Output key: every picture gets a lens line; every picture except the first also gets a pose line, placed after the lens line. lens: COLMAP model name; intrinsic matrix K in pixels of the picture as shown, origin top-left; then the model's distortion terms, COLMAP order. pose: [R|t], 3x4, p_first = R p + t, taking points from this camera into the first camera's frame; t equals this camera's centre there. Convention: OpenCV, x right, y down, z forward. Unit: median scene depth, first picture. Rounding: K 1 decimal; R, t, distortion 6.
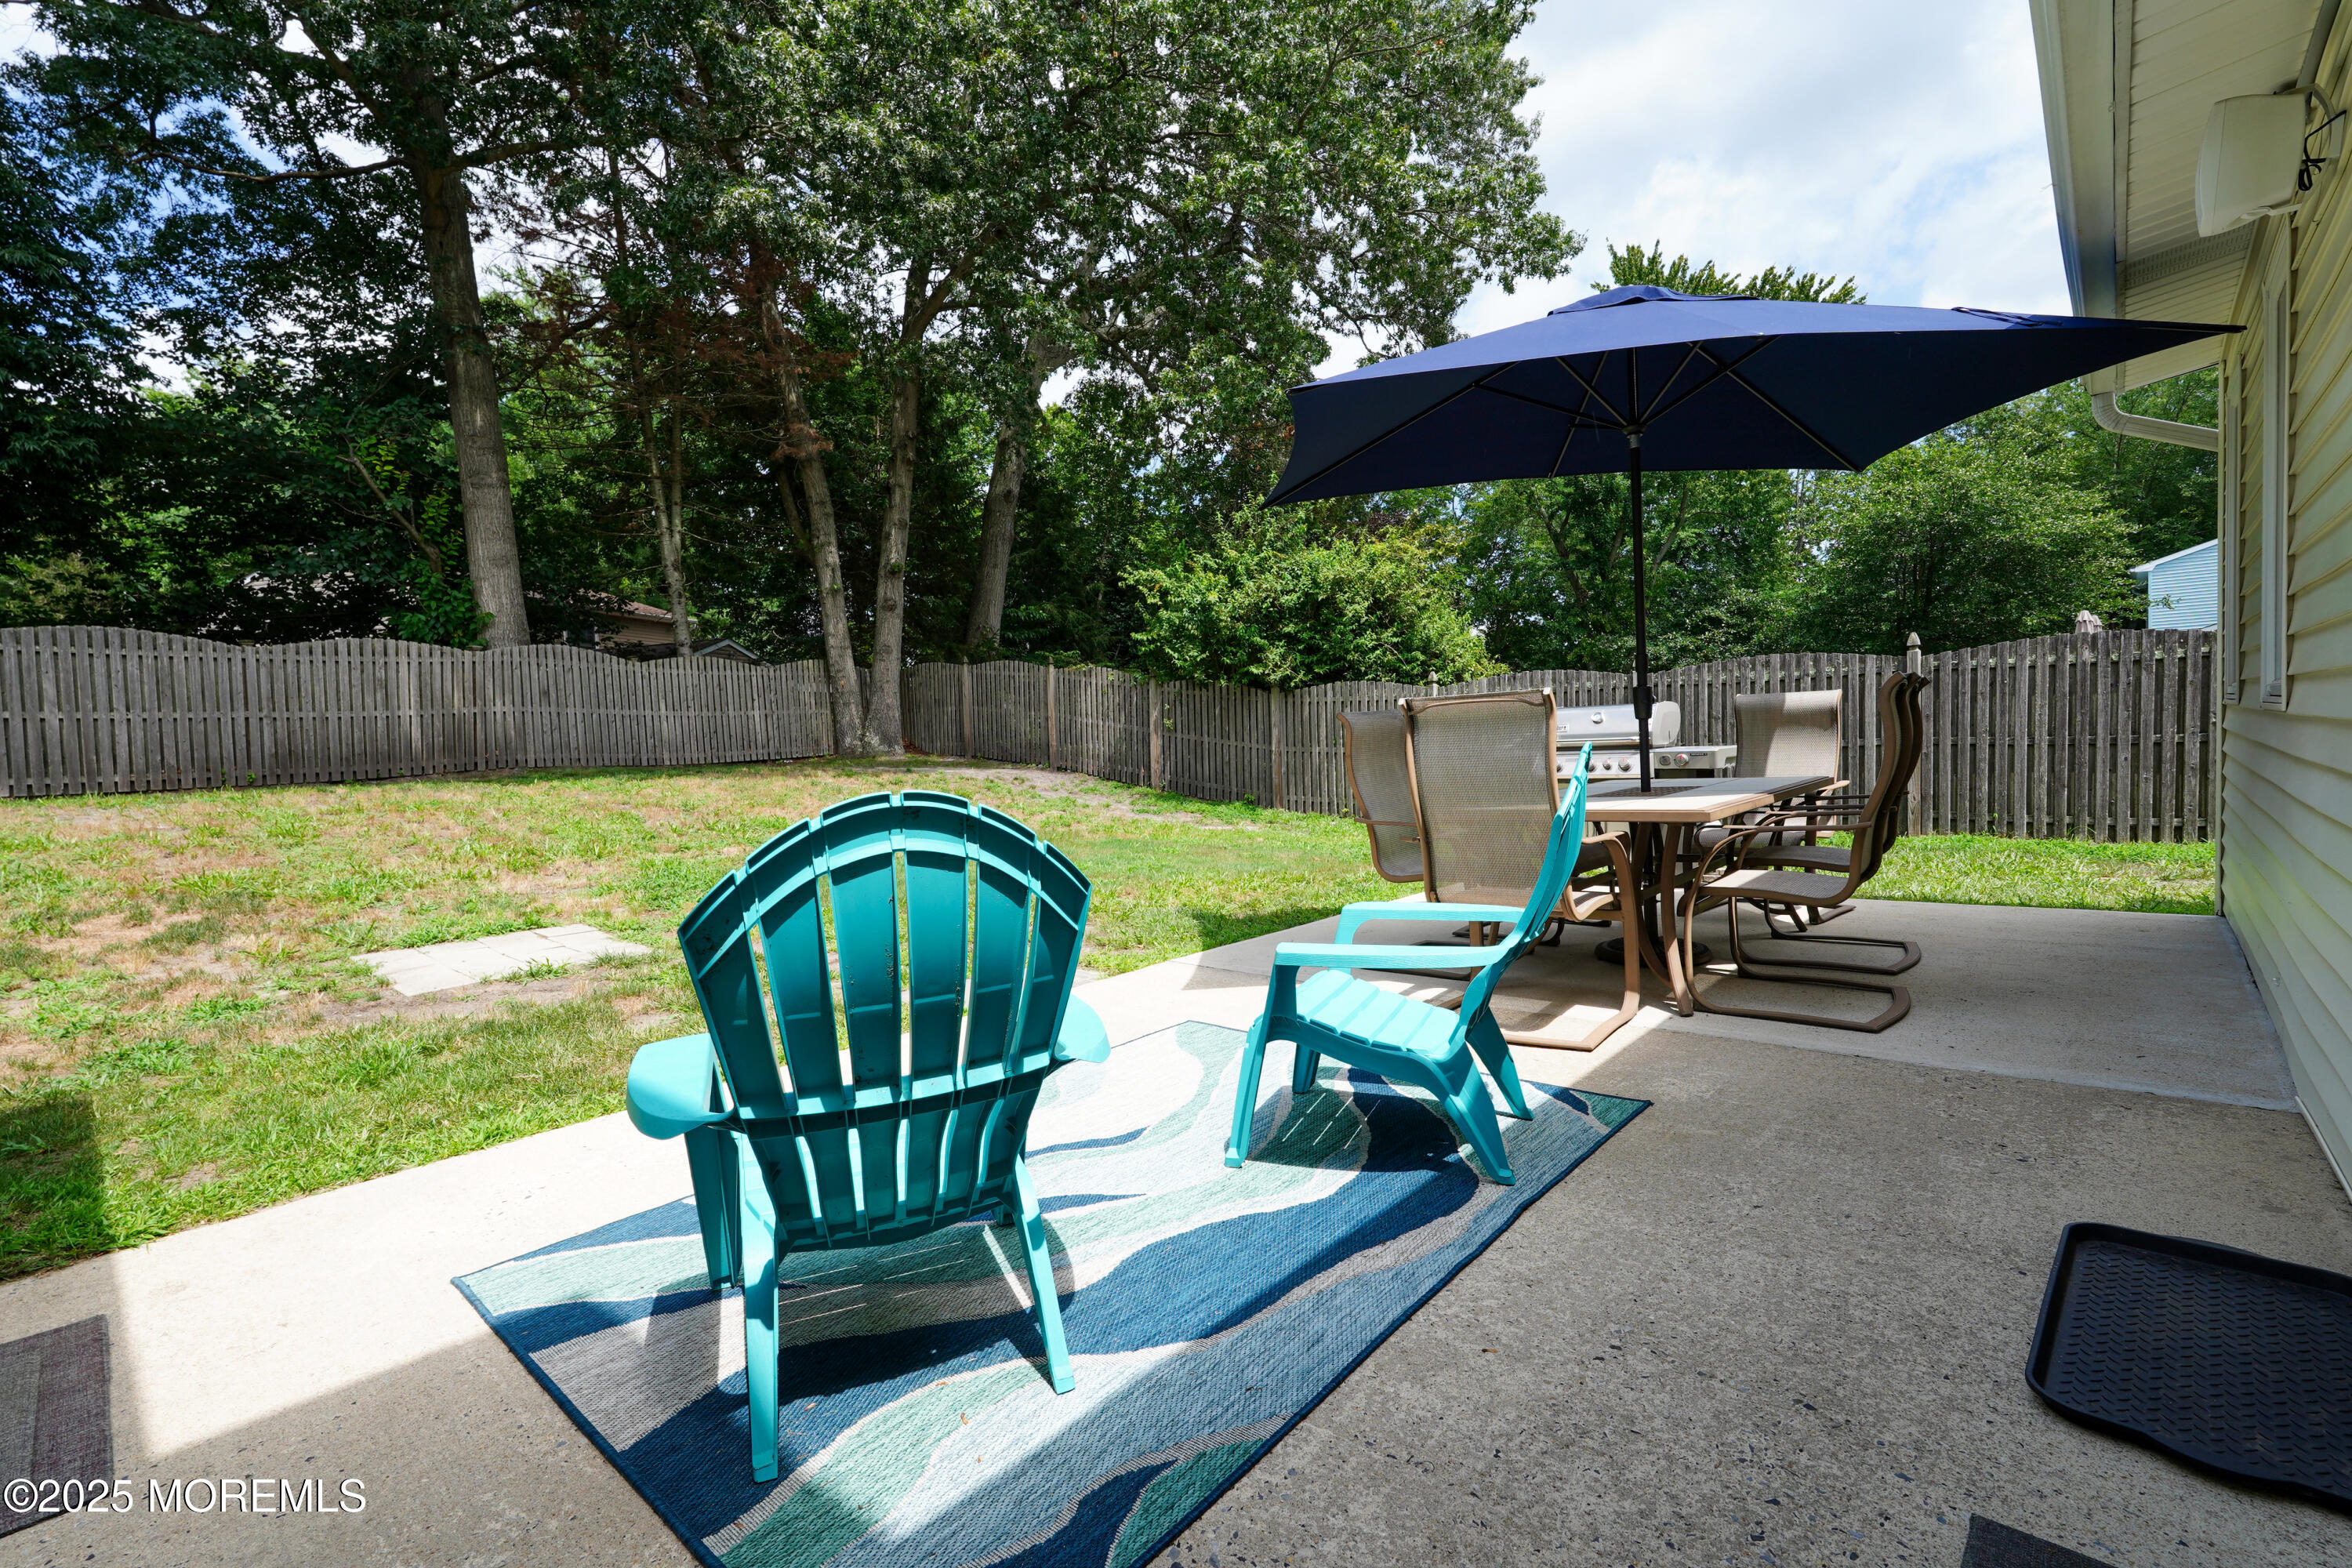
lens RADIAL K [[1045.4, 0, 1171.2], [0, 1045.4, 776.3], [0, 0, 1]] dist [-0.001652, 0.000195]
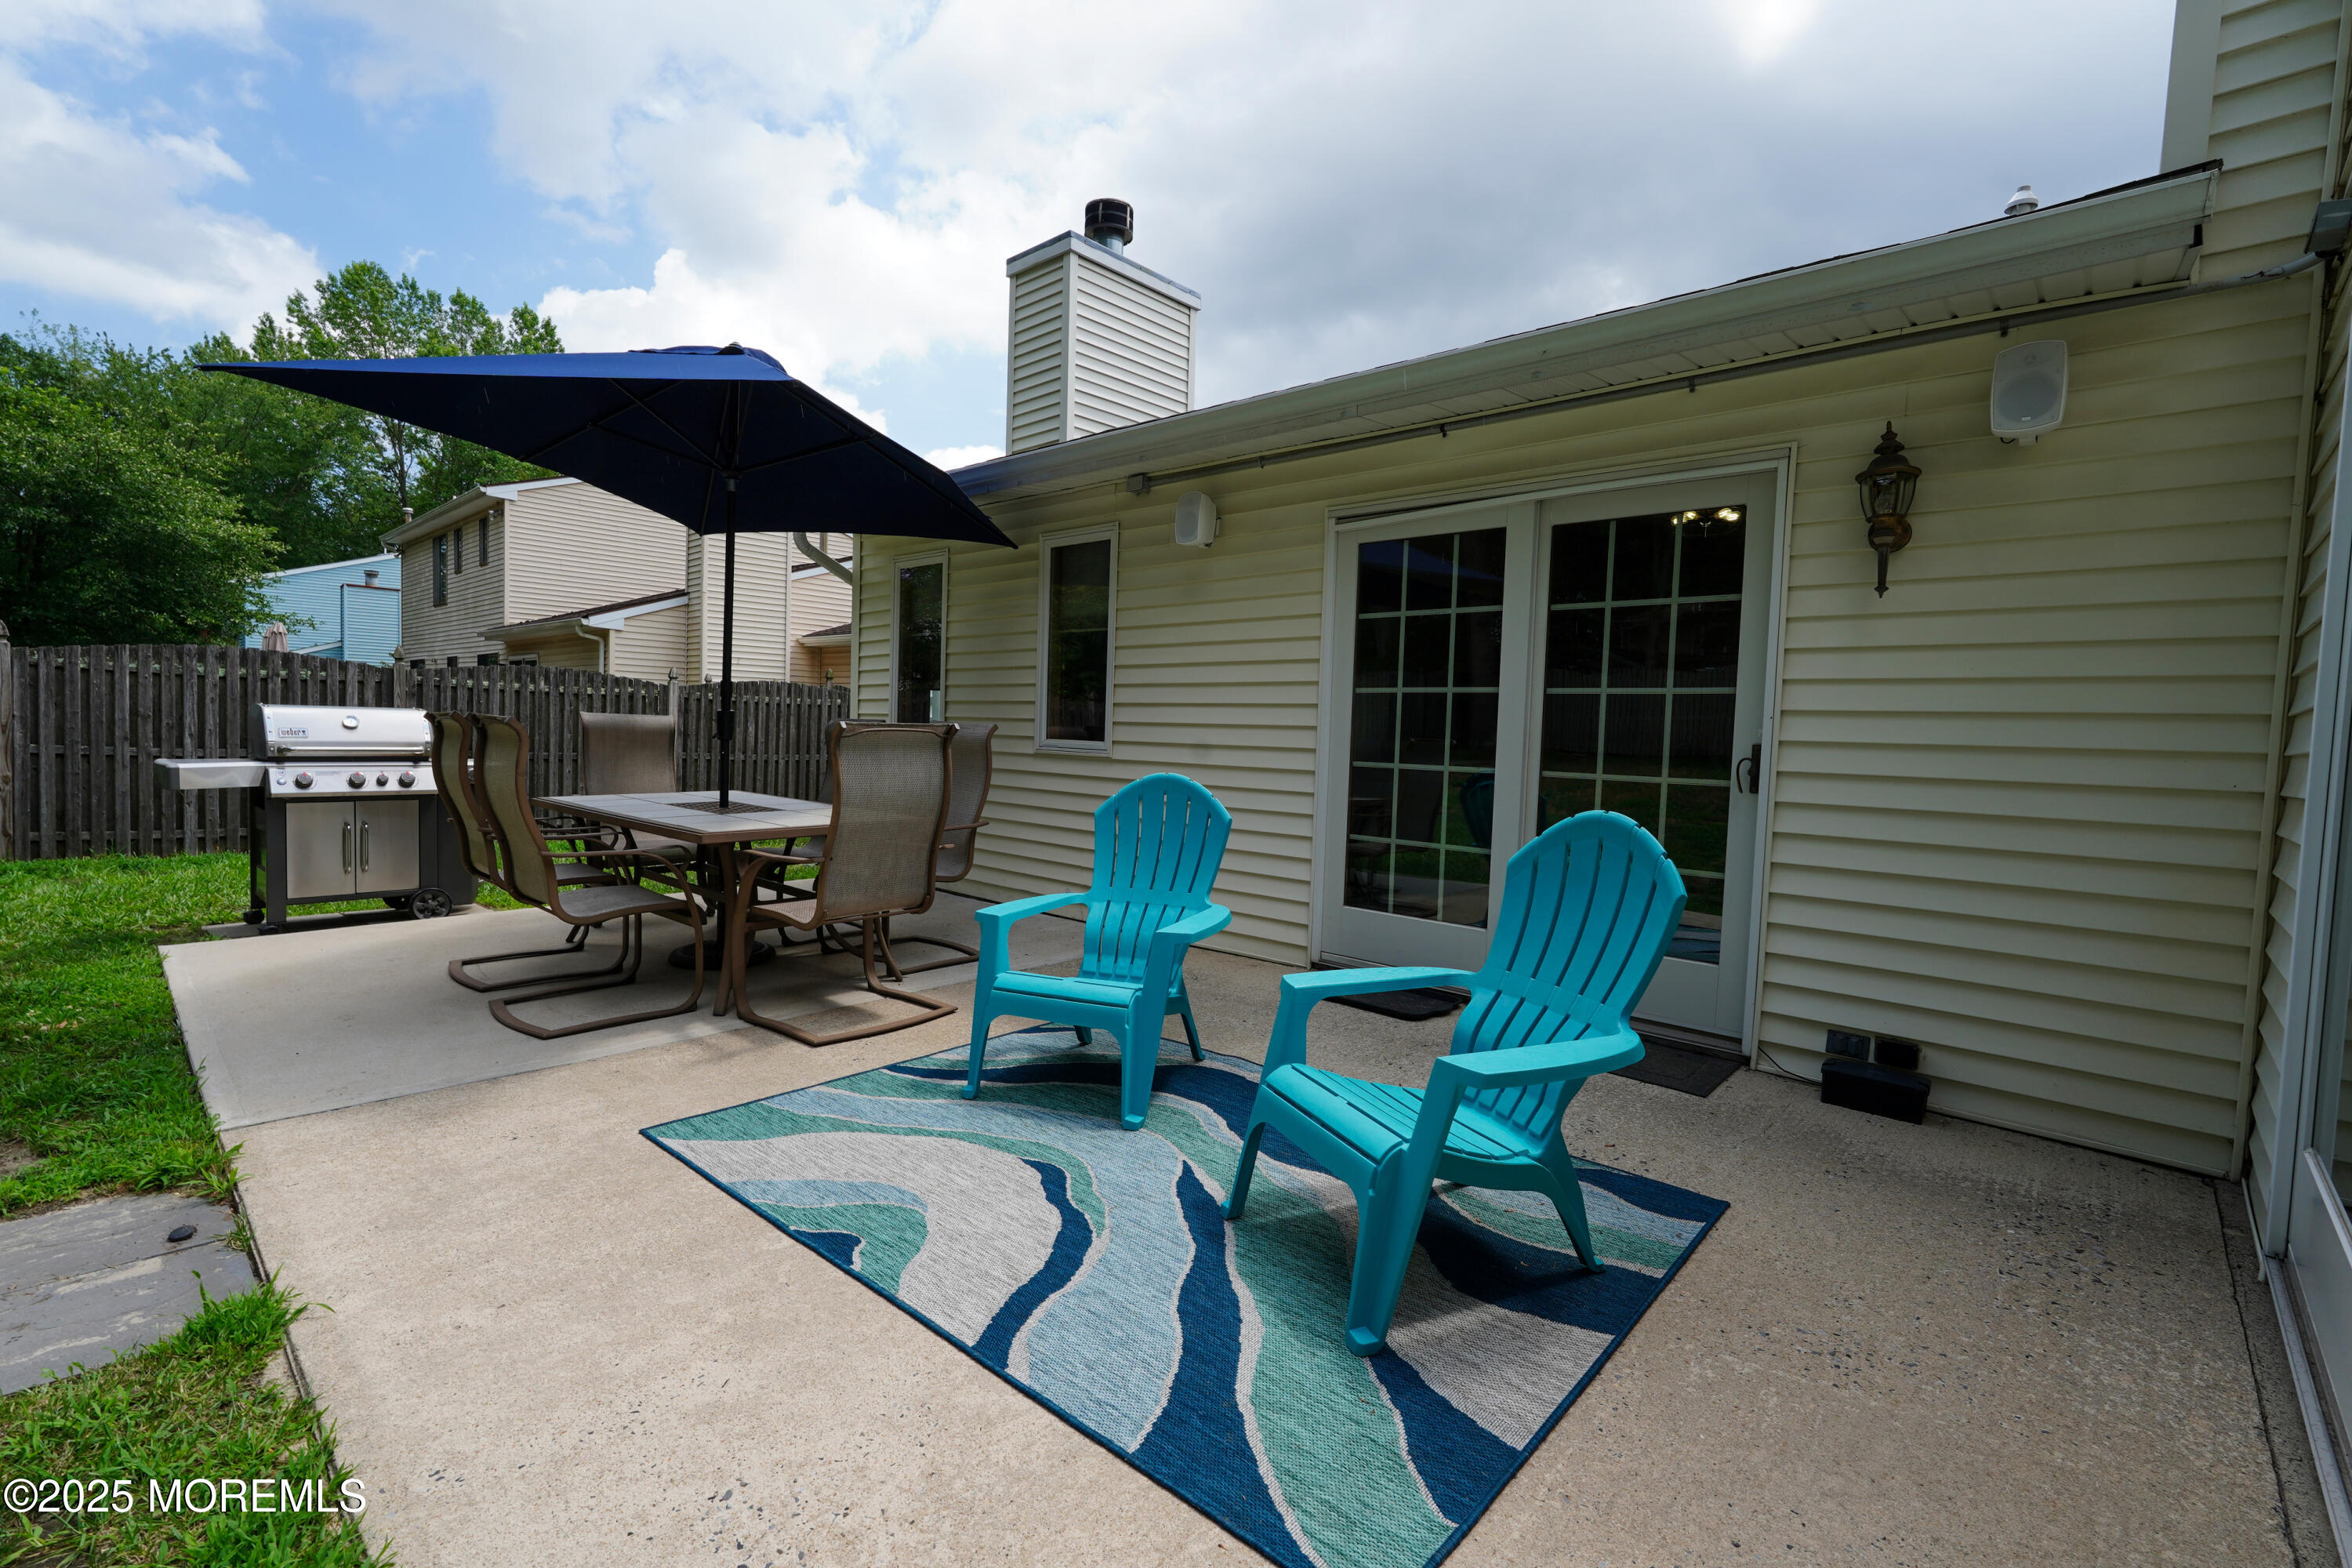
lens RADIAL K [[1045.4, 0, 1171.2], [0, 1045.4, 776.3], [0, 0, 1]] dist [-0.001652, 0.000195]
pose [[-0.009118, -0.000813, 0.999958, -0.764916], [0.006402, 0.999979, 0.000872, -0.018897], [-0.999938, 0.006410, -0.009112, 0.657392]]
